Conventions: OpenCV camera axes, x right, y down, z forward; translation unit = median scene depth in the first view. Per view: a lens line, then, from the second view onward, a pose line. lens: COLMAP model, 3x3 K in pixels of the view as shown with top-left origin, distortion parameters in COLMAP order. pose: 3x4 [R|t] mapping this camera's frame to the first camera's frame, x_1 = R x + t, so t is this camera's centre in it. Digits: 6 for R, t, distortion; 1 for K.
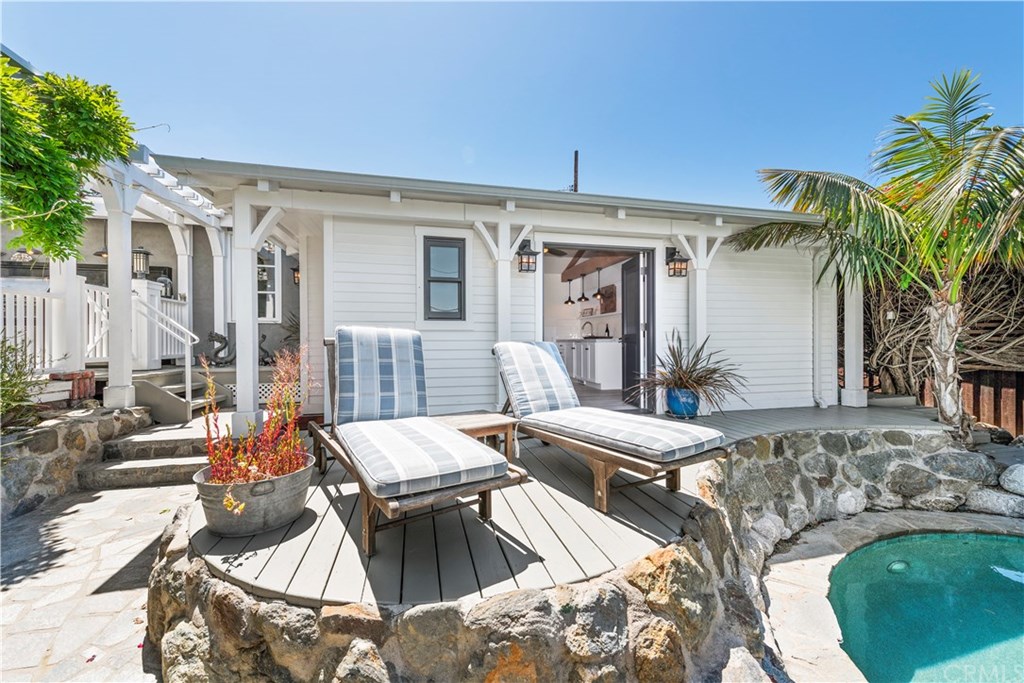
lens RADIAL K [[410.8, 0, 507.9], [0, 410.8, 342.1], [0, 0, 1]] dist [0.002095, -0.000045]
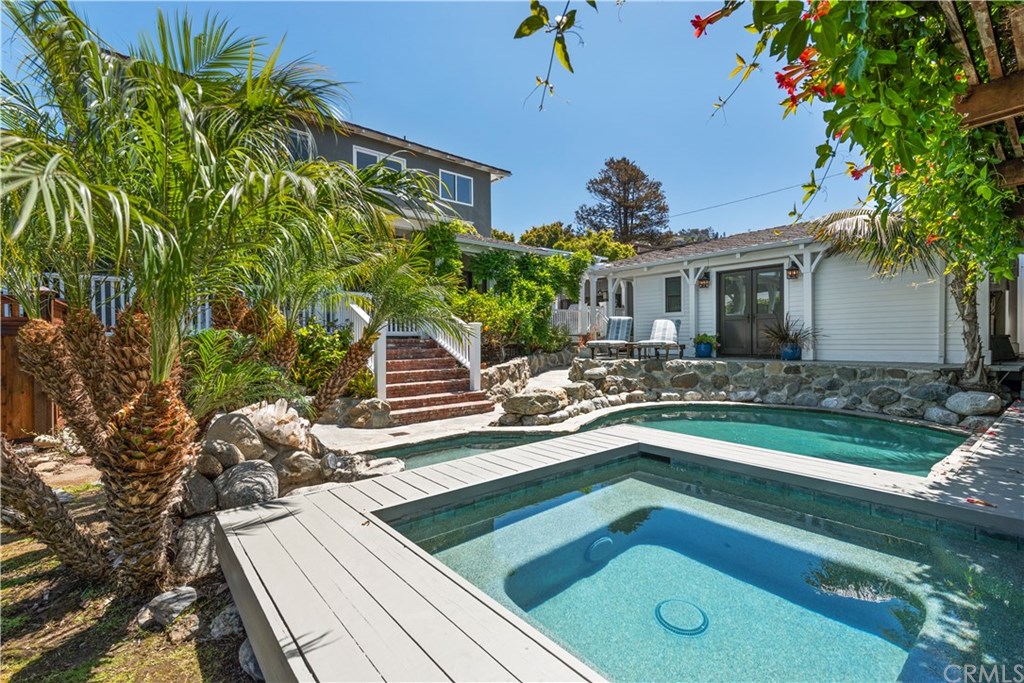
lens RADIAL K [[460.0, 0, 509.0], [0, 460.0, 340.7], [0, 0, 1]] dist [0.003596, -0.000393]
pose [[0.450310, 0.004967, -0.892859, 1.810933], [0.003904, 0.999964, 0.007531, 0.089116], [0.892864, -0.006877, 0.450274, -1.059863]]
